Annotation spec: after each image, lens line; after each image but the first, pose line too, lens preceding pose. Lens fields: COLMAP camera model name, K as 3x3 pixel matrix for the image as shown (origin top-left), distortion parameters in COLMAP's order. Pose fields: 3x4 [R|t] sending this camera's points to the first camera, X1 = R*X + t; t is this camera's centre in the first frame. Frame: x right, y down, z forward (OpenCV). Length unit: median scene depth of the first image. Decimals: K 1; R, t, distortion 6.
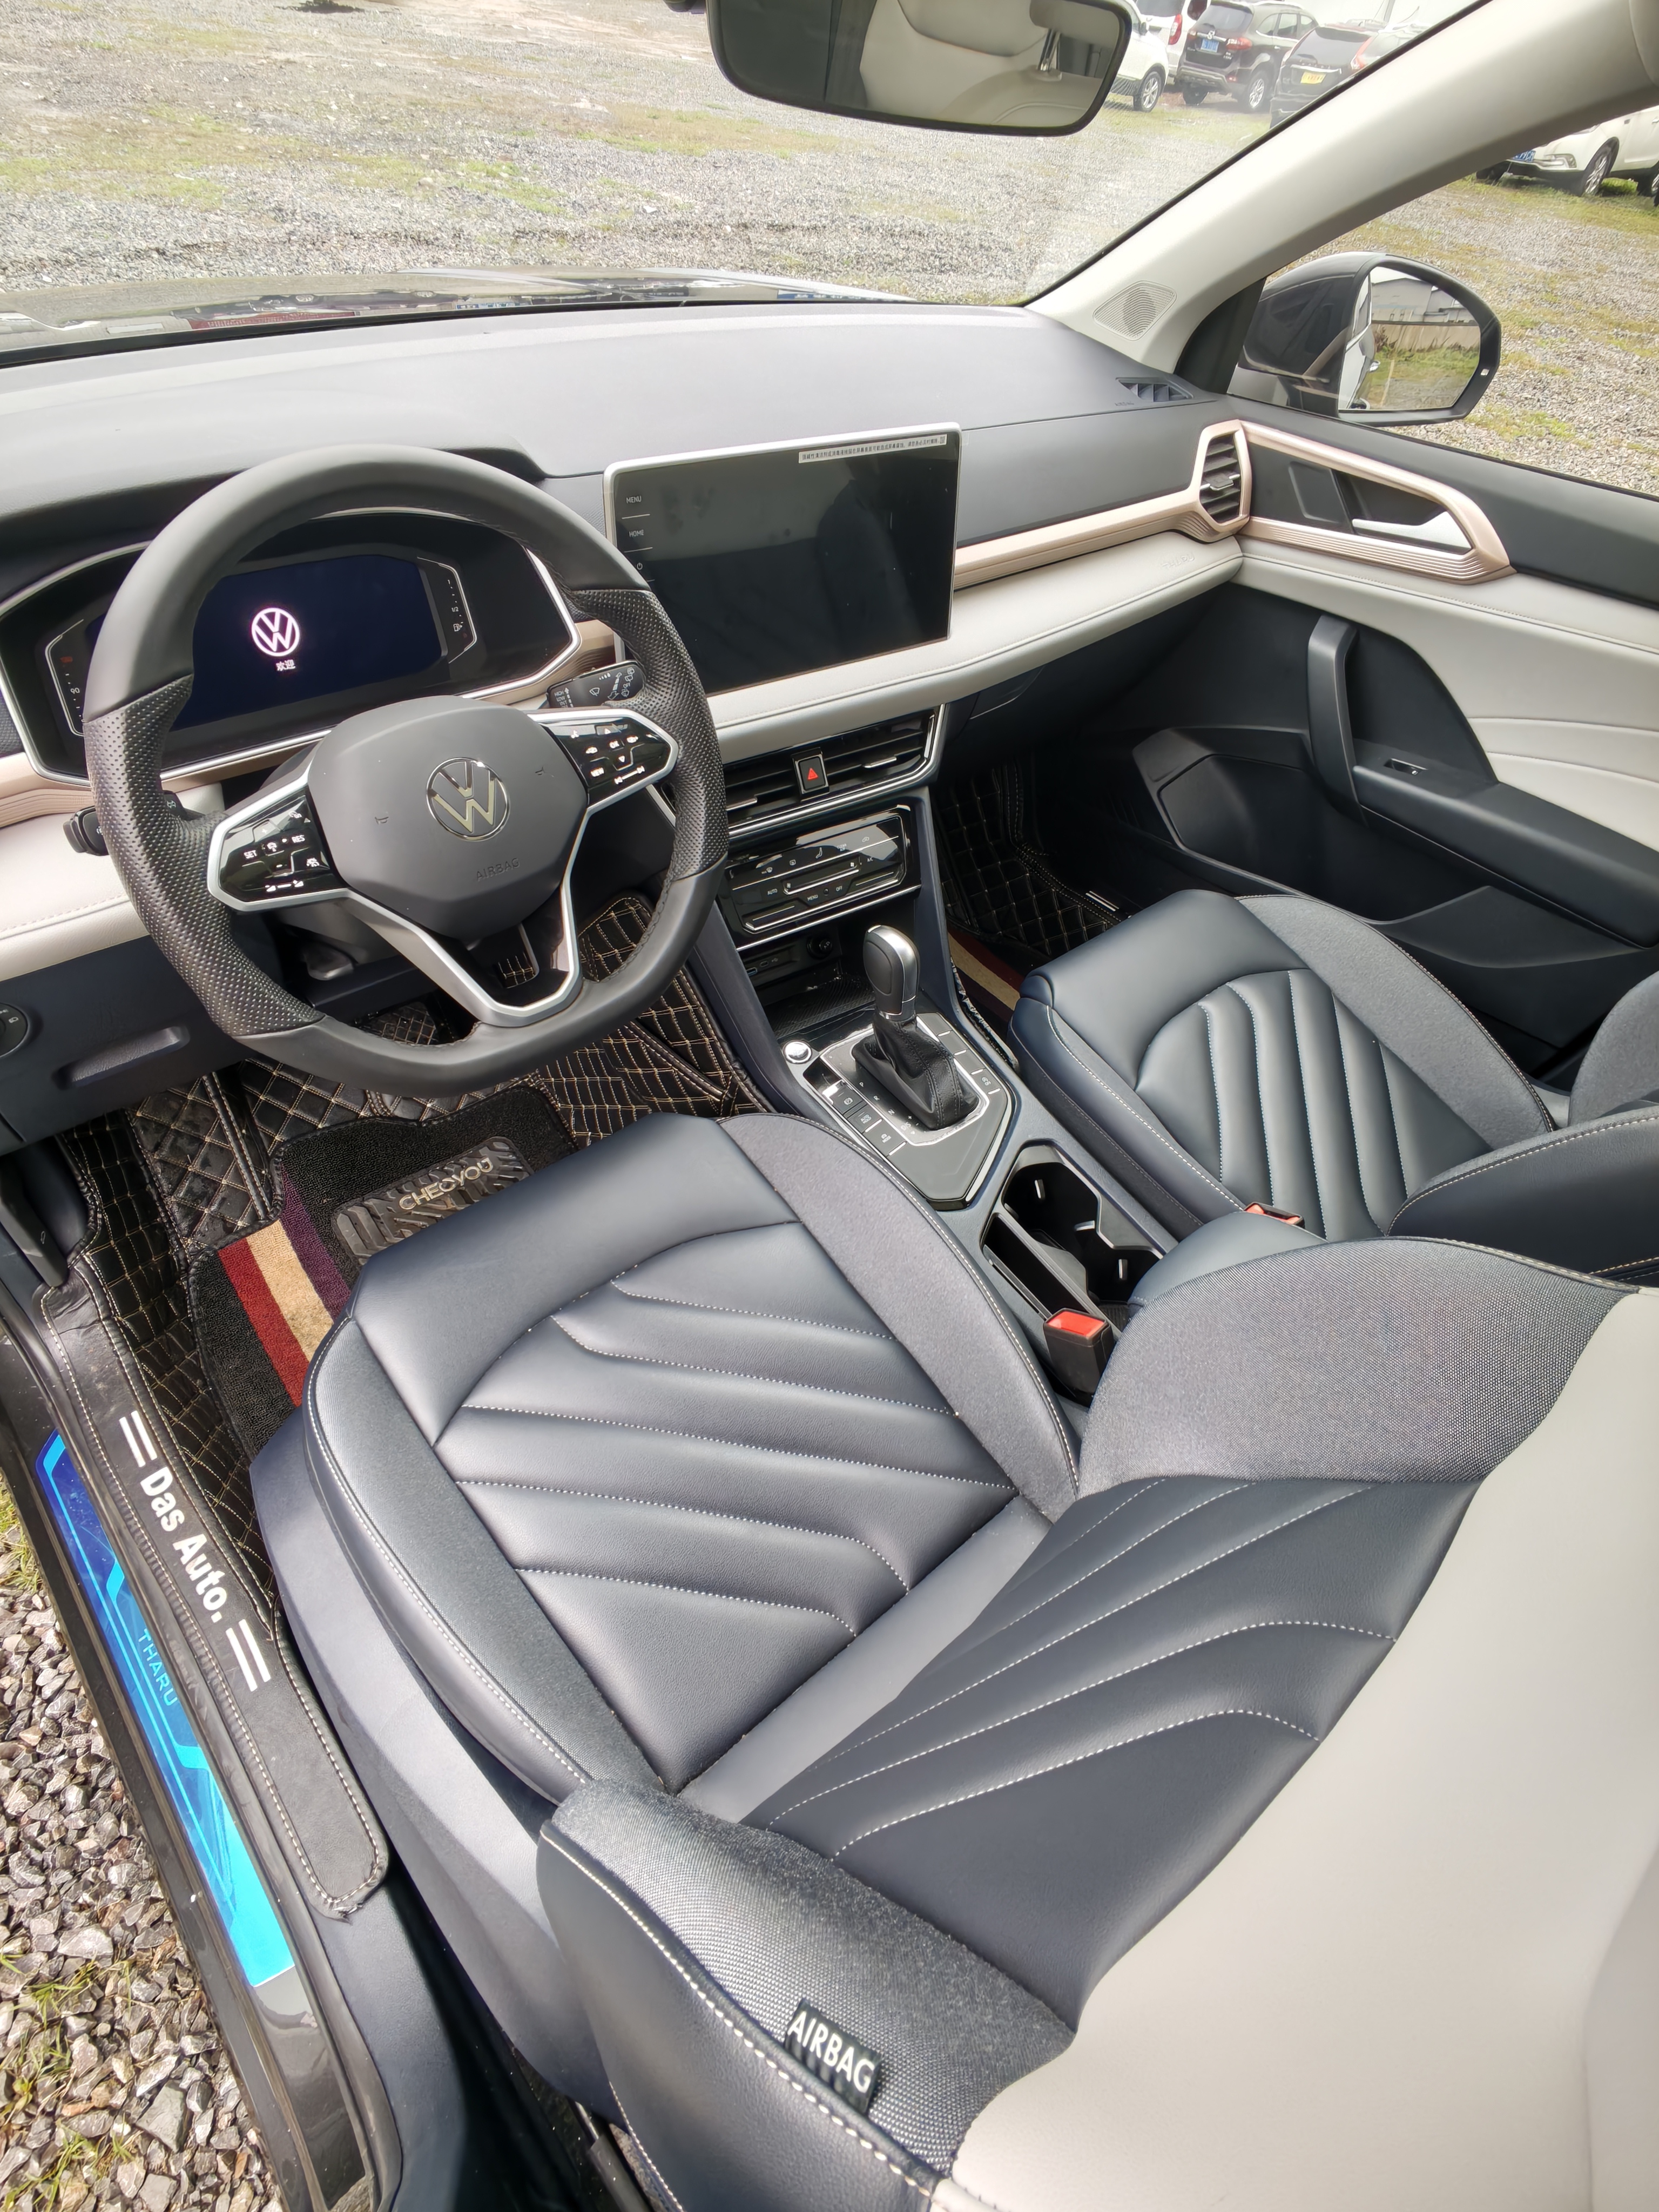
lens RADIAL K [[1118.3, 0, 829.5], [0, 1118.3, 1106.0], [0, 0, 1]] dist [-0.002025, 0.000223]
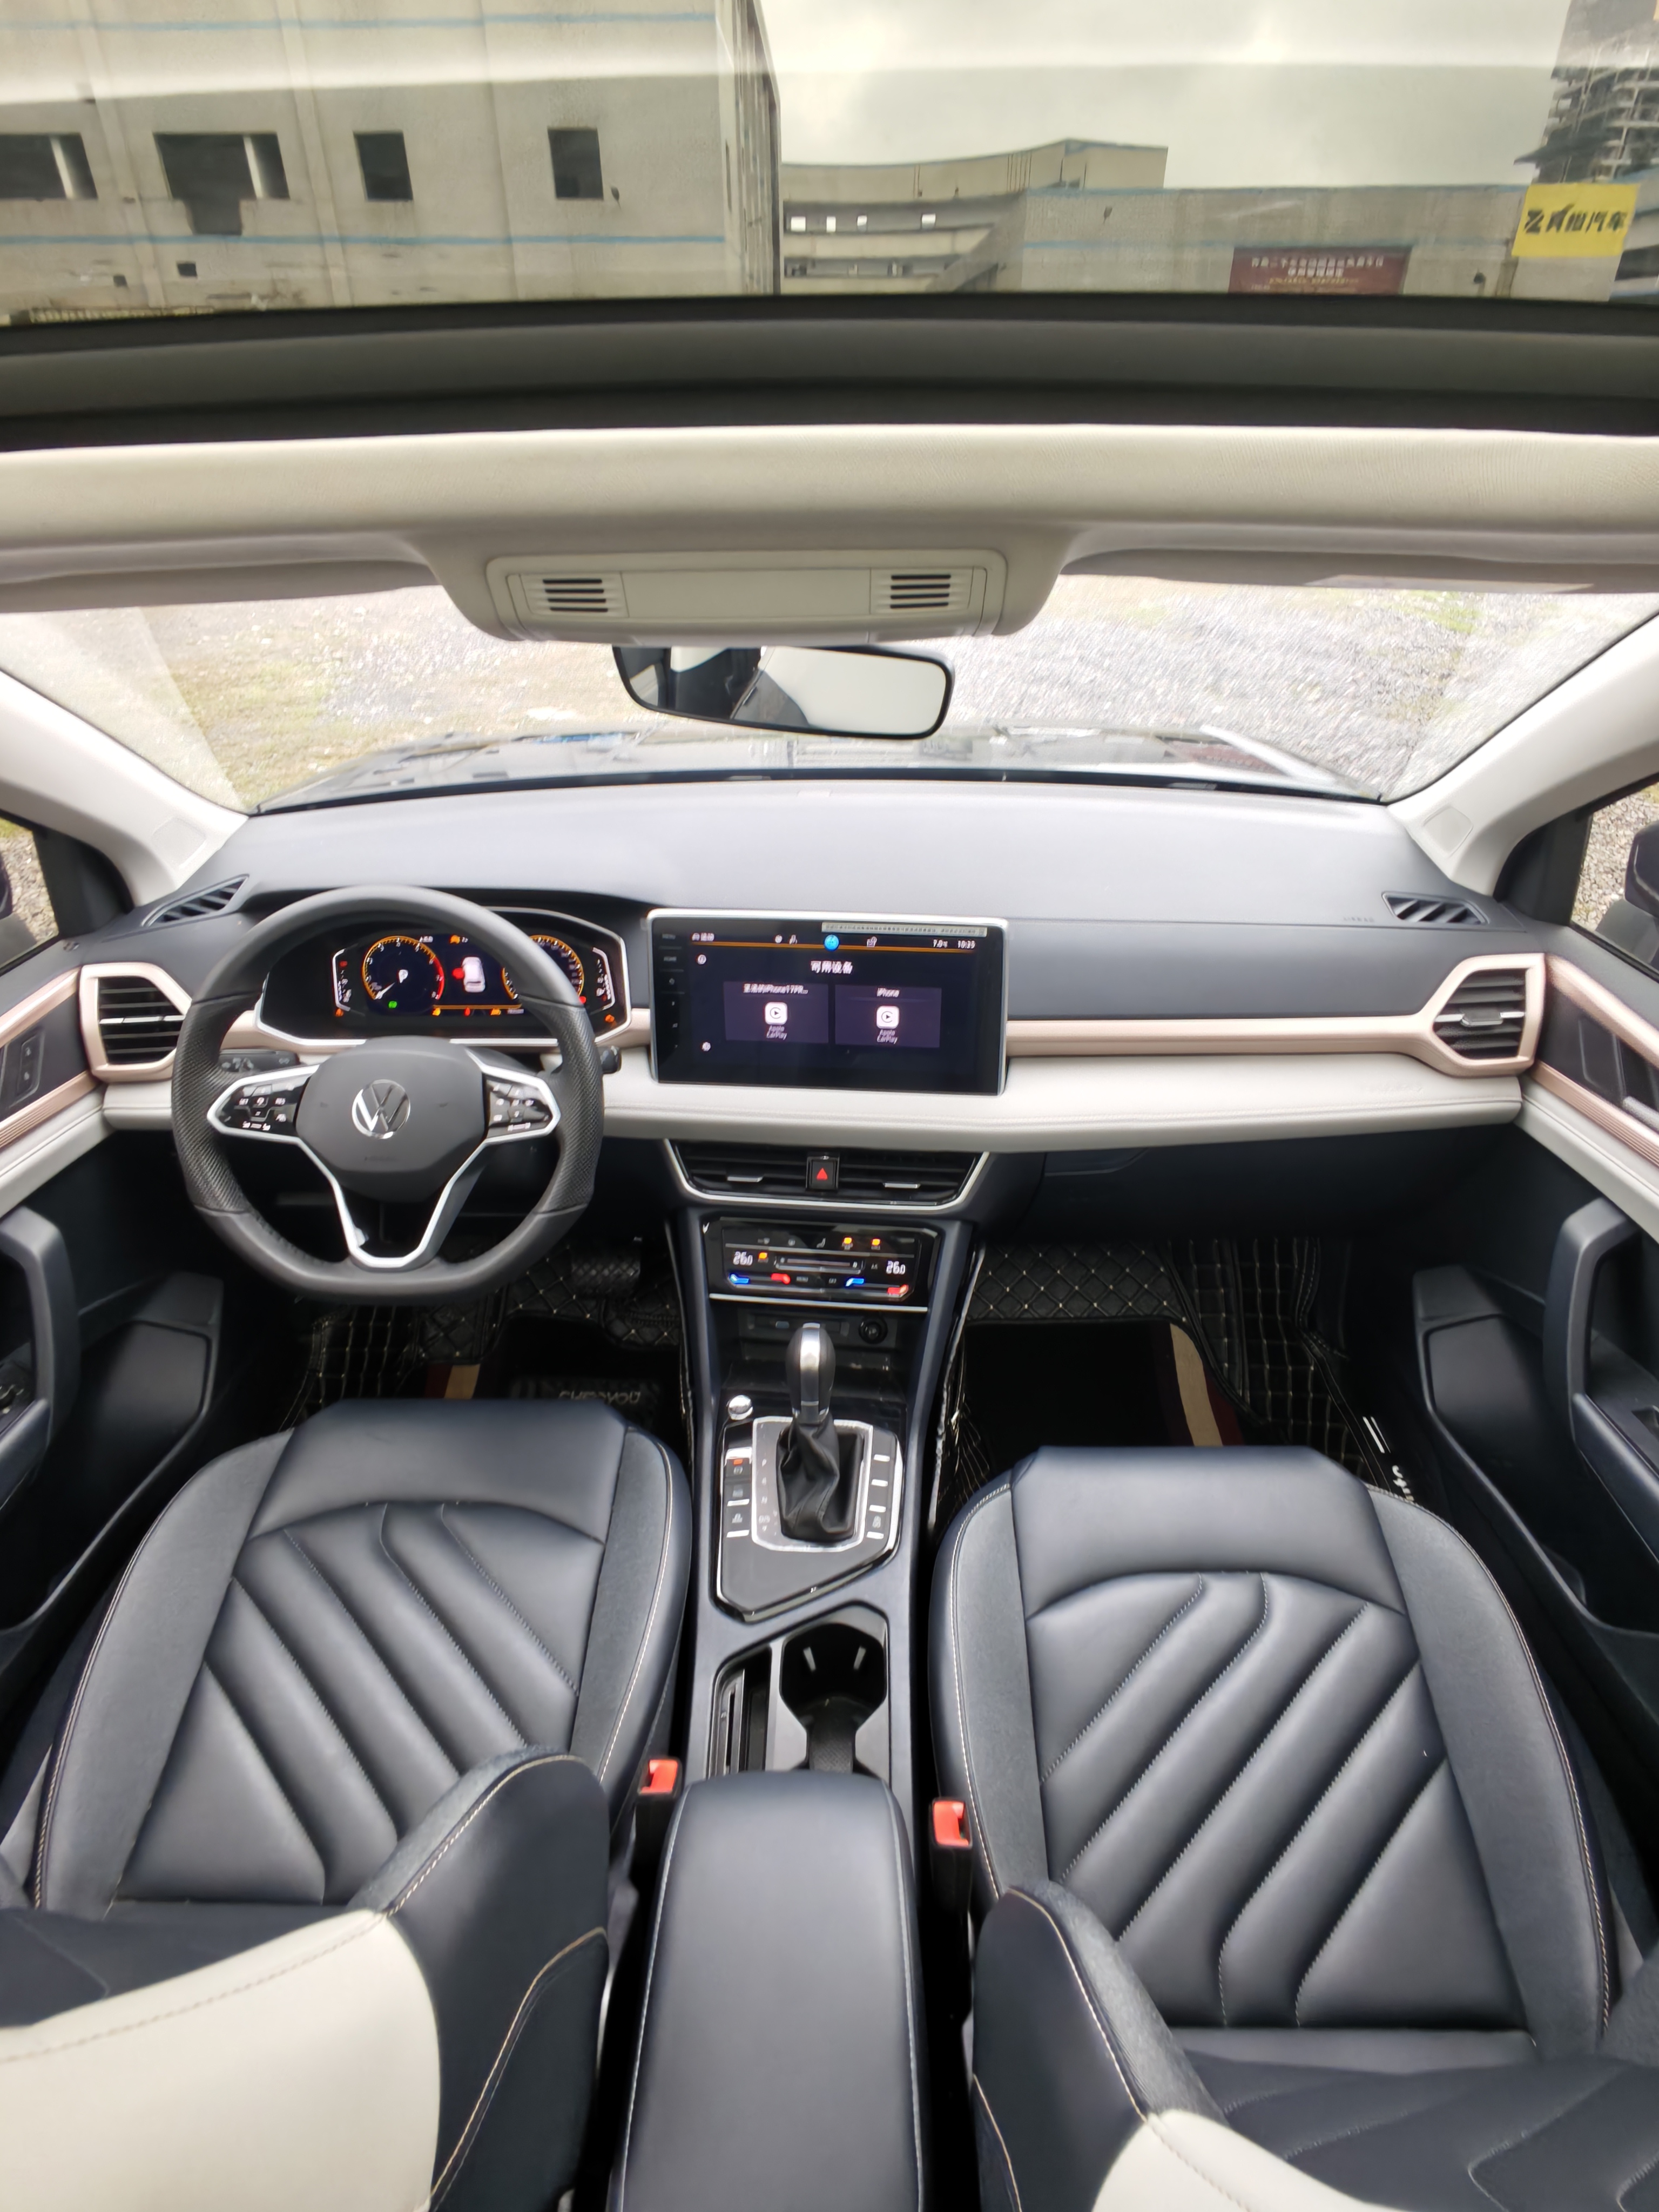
lens RADIAL K [[1136.4, 0, 829.5], [0, 1136.4, 1106.0], [0, 0, 1]] dist [-0.005531, 0.001581]
pose [[0.747958, 0.271011, -0.605897, 0.630140], [-0.420150, 0.899997, -0.116101, -0.222553], [0.513841, 0.341406, 0.787025, 0.094702]]
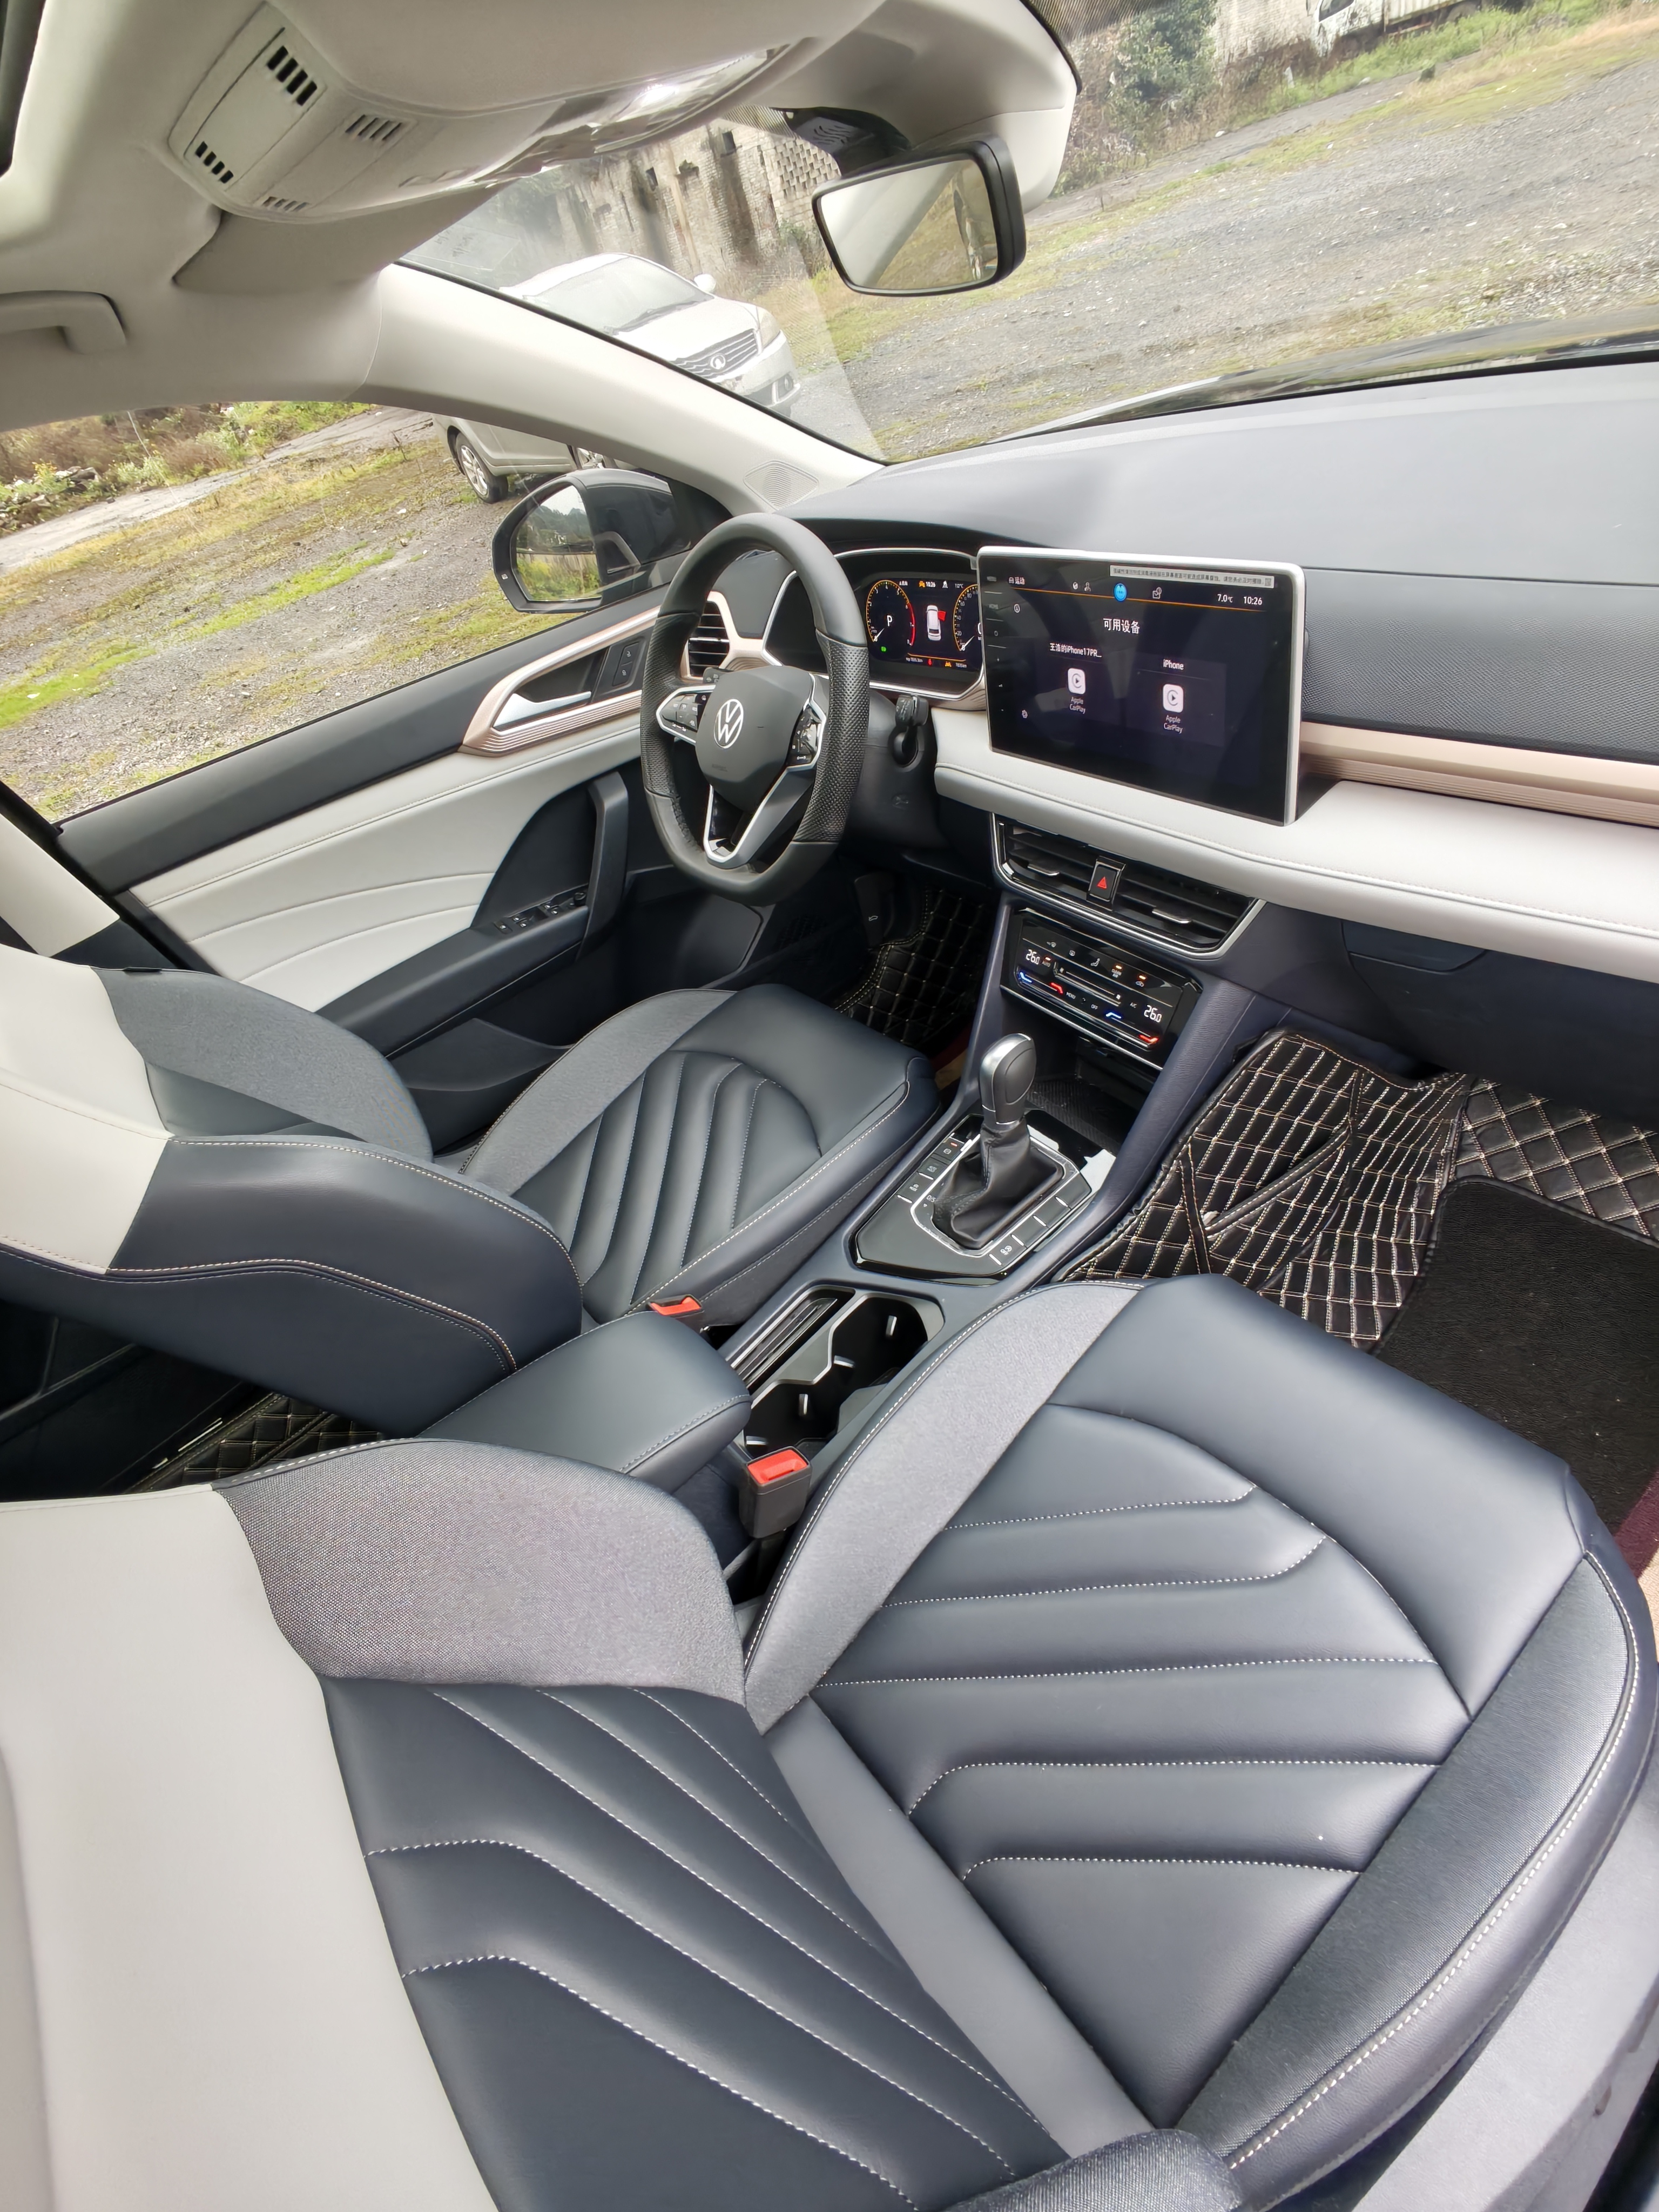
lens RADIAL K [[1120.8, 0, 829.5], [0, 1120.8, 1106.0], [0, 0, 1]] dist [0.002396, 0.000051]
pose [[-0.064203, 0.561013, -0.825314, 0.878356], [-0.512680, 0.690996, 0.509592, -0.518641], [0.856176, 0.455839, 0.243256, 0.627435]]
